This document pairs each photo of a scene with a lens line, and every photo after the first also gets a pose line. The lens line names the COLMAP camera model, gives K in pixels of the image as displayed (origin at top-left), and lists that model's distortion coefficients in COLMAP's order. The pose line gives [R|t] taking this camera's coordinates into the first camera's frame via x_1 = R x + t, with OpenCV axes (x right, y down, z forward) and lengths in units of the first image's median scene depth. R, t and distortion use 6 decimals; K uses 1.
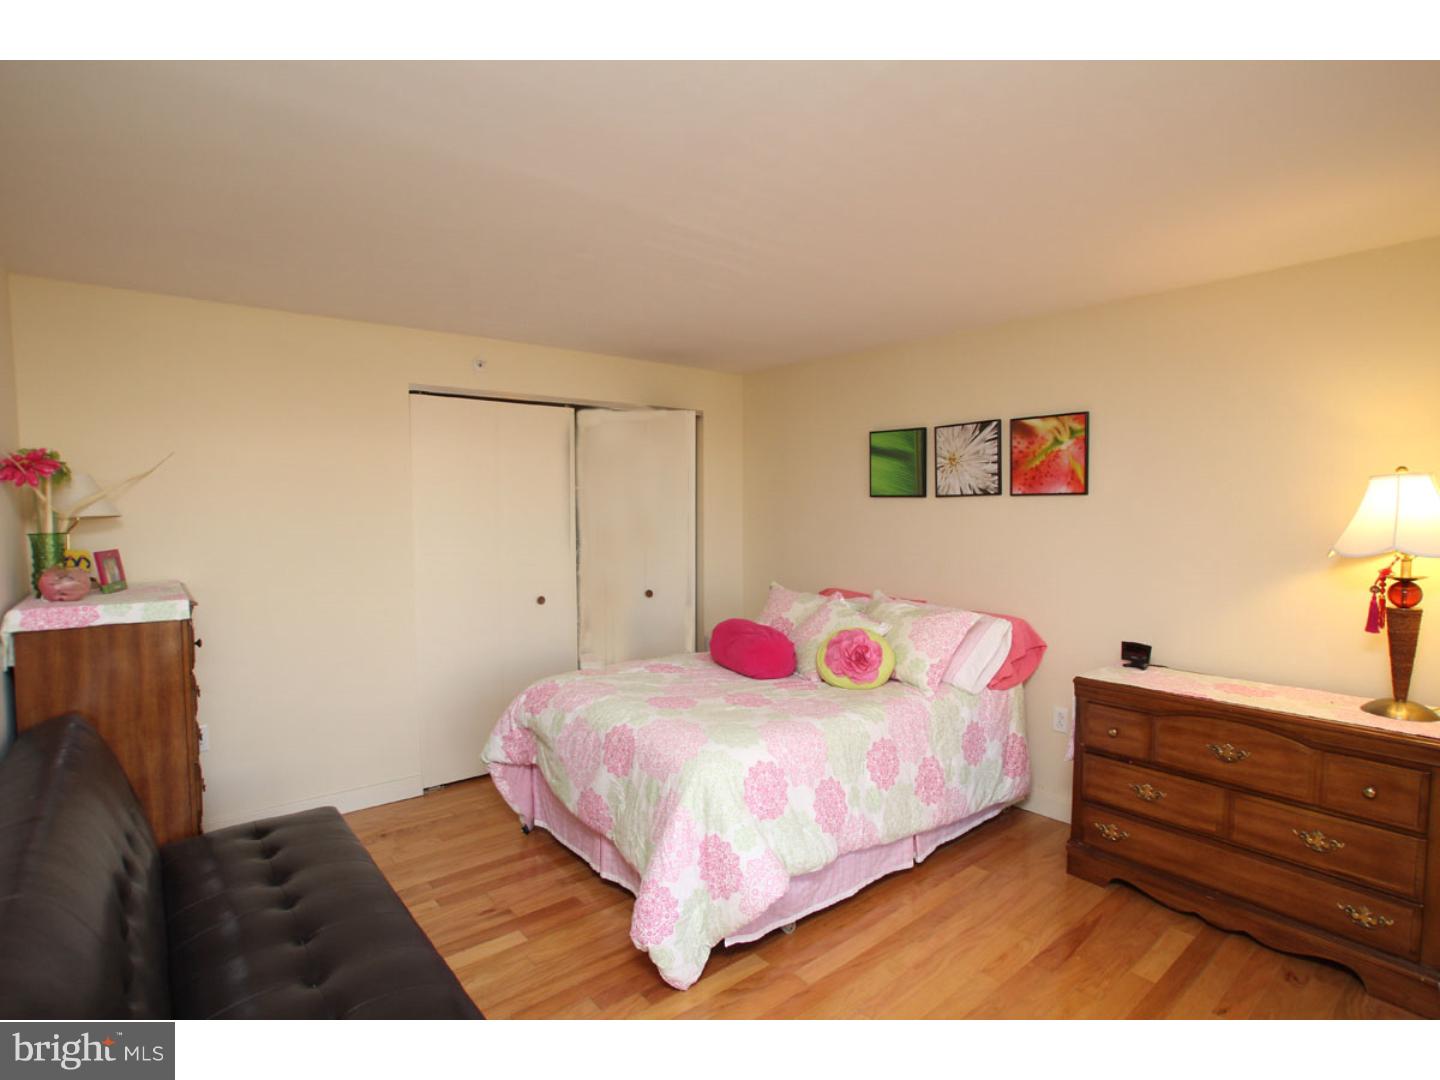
lens RADIAL K [[730.1, 0, 720.3], [0, 730.1, 538.3], [0, 0, 1]] dist [-0.055318, 0.023748]
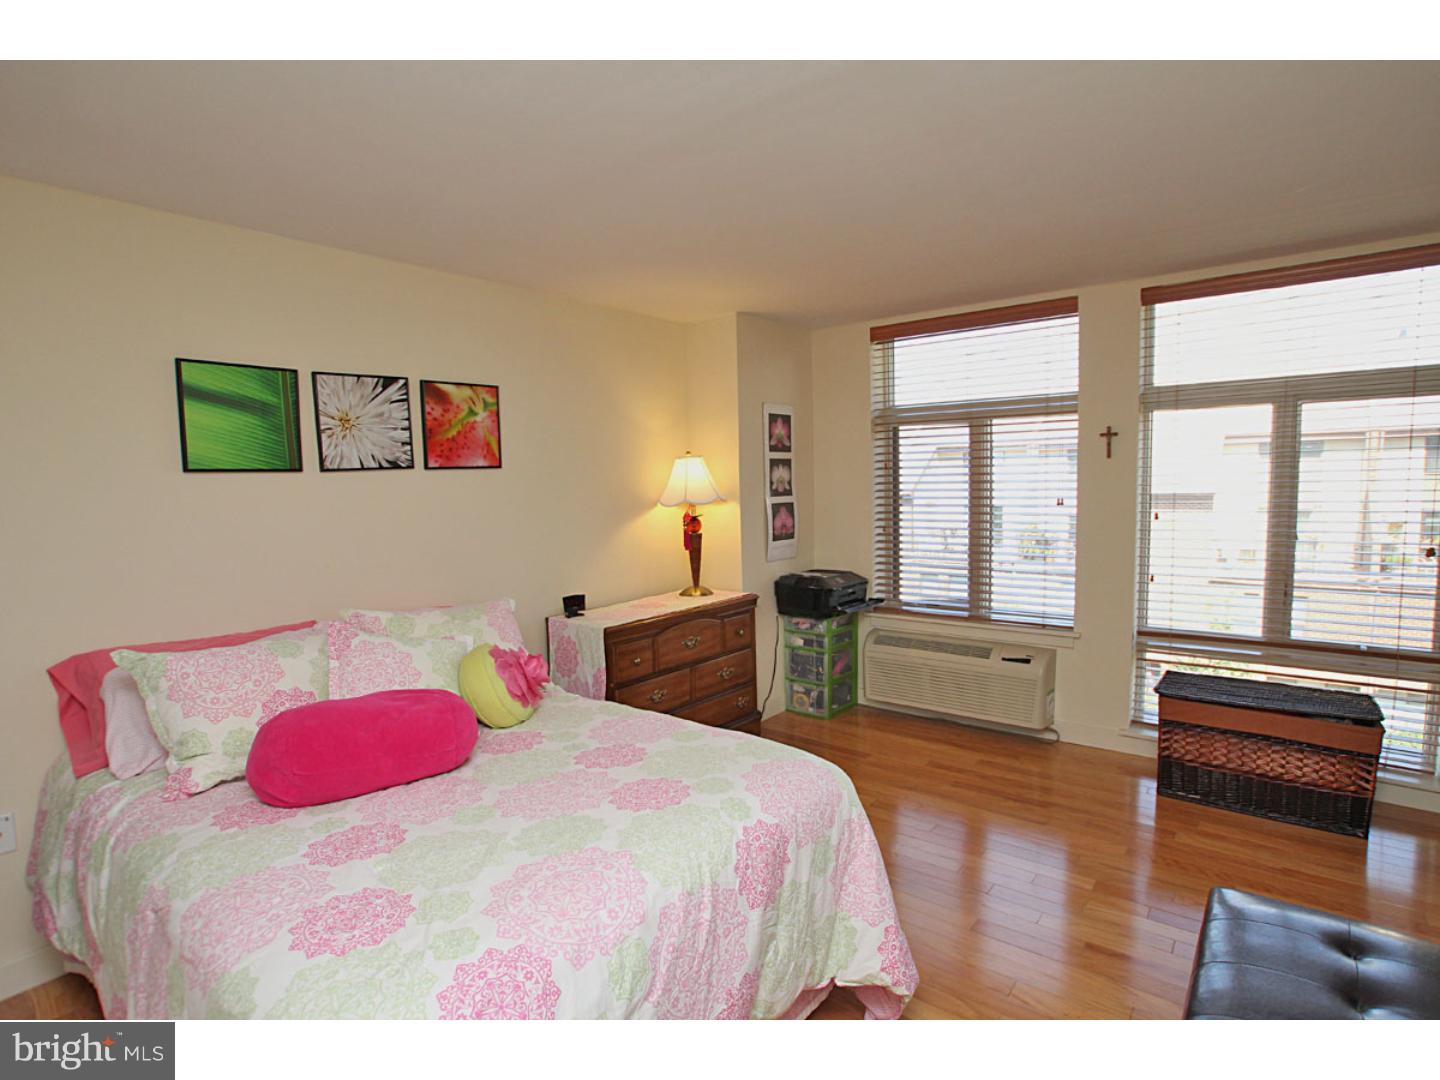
lens RADIAL K [[730.1, 0, 718.6], [0, 730.1, 543.0], [0, 0, 1]] dist [-0.055318, 0.023748]
pose [[-0.195011, -0.091528, 0.976521, -0.522329], [0.060510, 0.992617, 0.105120, -0.041504], [-0.978933, 0.079589, -0.188033, 0.834060]]
